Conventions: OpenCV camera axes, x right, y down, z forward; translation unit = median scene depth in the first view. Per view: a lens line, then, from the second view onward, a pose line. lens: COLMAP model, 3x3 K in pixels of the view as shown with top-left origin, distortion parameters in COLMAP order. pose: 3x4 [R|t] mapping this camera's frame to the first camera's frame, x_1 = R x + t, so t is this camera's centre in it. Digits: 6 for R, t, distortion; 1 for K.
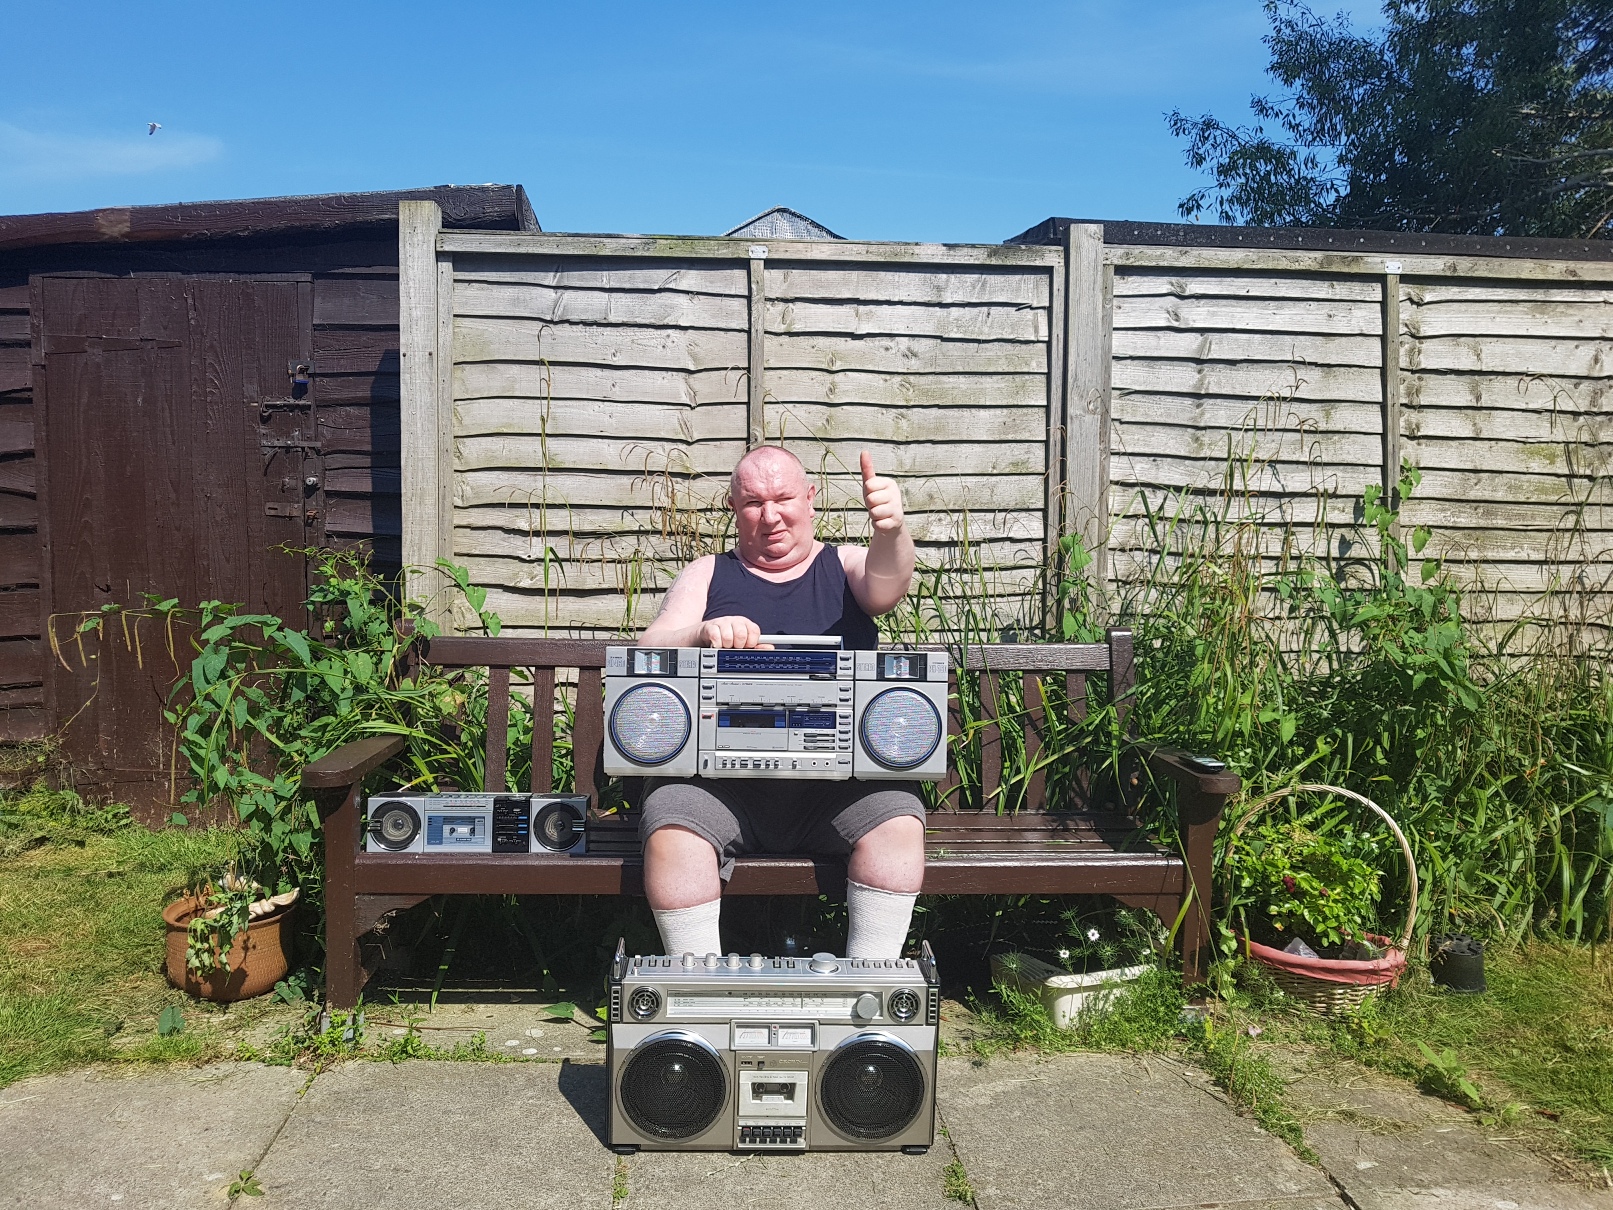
lens RADIAL K [[1261.6, 0, 806.5], [0, 1261.6, 605.0], [0, 0, 1]] dist [0.004634, -0.017938]
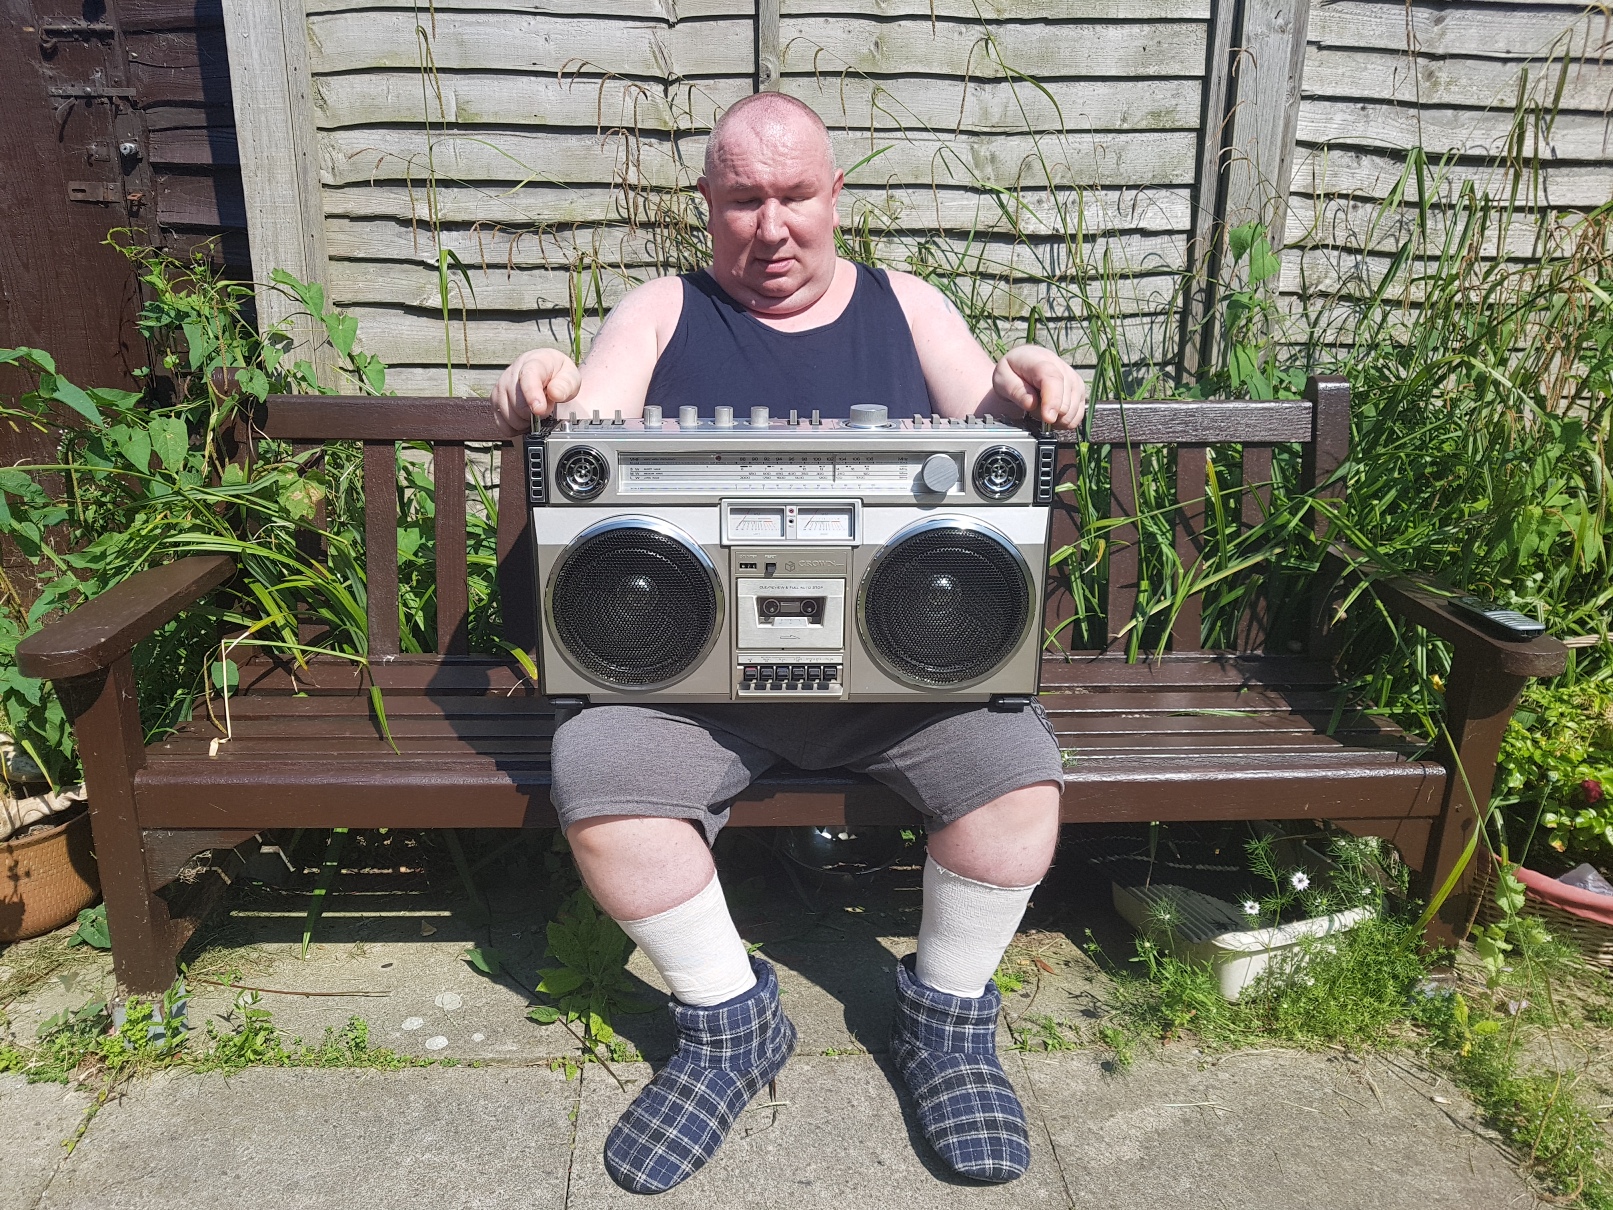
lens RADIAL K [[1226.1, 0, 780.4], [0, 1226.1, 600.9], [0, 0, 1]] dist [-0.020325, 0.004326]
pose [[0.999621, 0.004868, -0.027107, -0.015106], [0.002017, 0.968672, 0.248337, -0.023801], [0.027467, -0.248298, 0.968294, 0.316769]]
